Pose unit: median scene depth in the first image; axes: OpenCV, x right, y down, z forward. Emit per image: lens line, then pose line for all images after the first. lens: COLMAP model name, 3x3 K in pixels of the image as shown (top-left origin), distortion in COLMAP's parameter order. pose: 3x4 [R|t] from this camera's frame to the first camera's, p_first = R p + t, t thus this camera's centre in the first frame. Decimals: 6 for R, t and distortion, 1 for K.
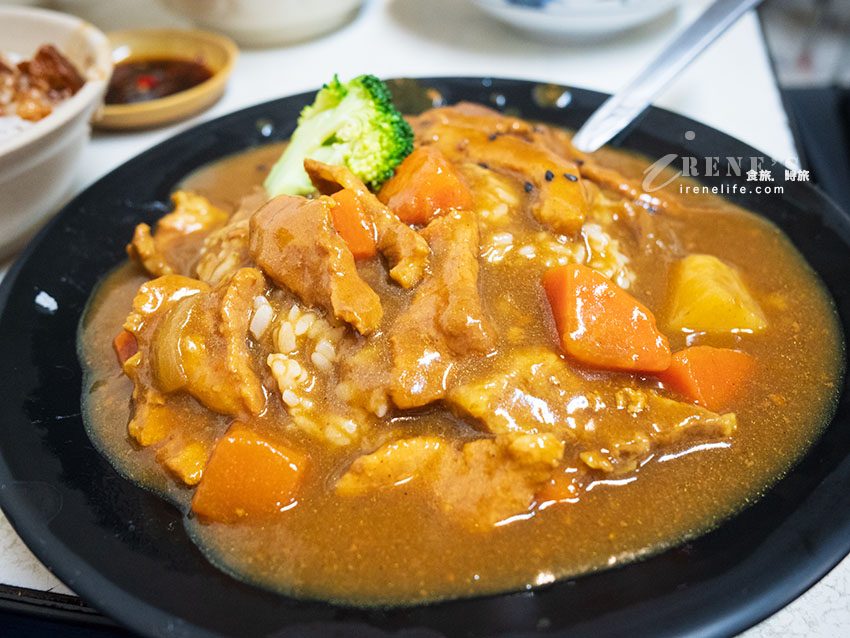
lens RADIAL K [[696.0, 0, 415.3], [0, 696.0, 319.0], [0, 0, 1]] dist [0.005391, 0.001195]
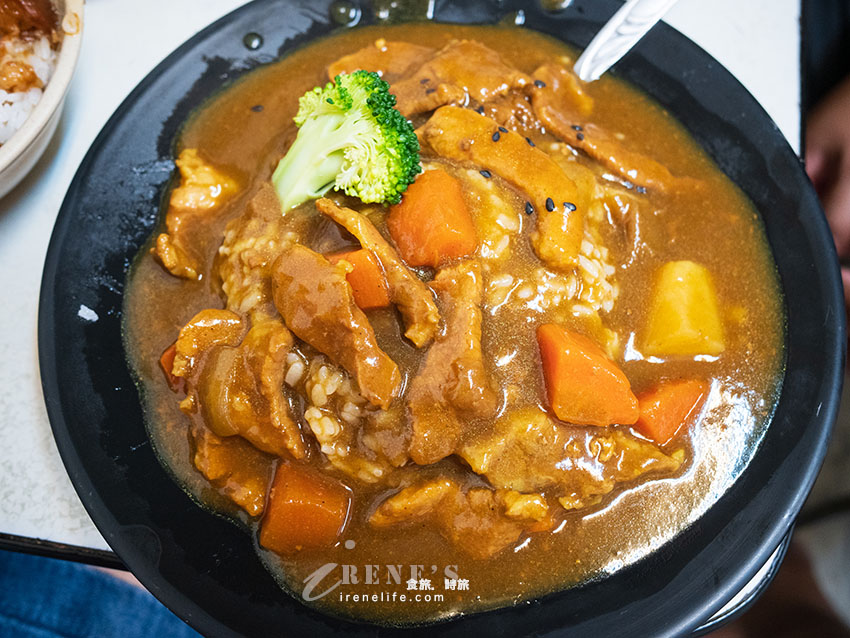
lens RADIAL K [[686.3, 0, 426.7], [0, 686.3, 316.5], [0, 0, 1]] dist [-0.010175, 0.010416]
pose [[0.999106, -0.021404, 0.036449, -0.040789], [0.005026, 0.916343, 0.400363, -0.538312], [-0.041969, -0.399822, 0.915631, -0.015764]]
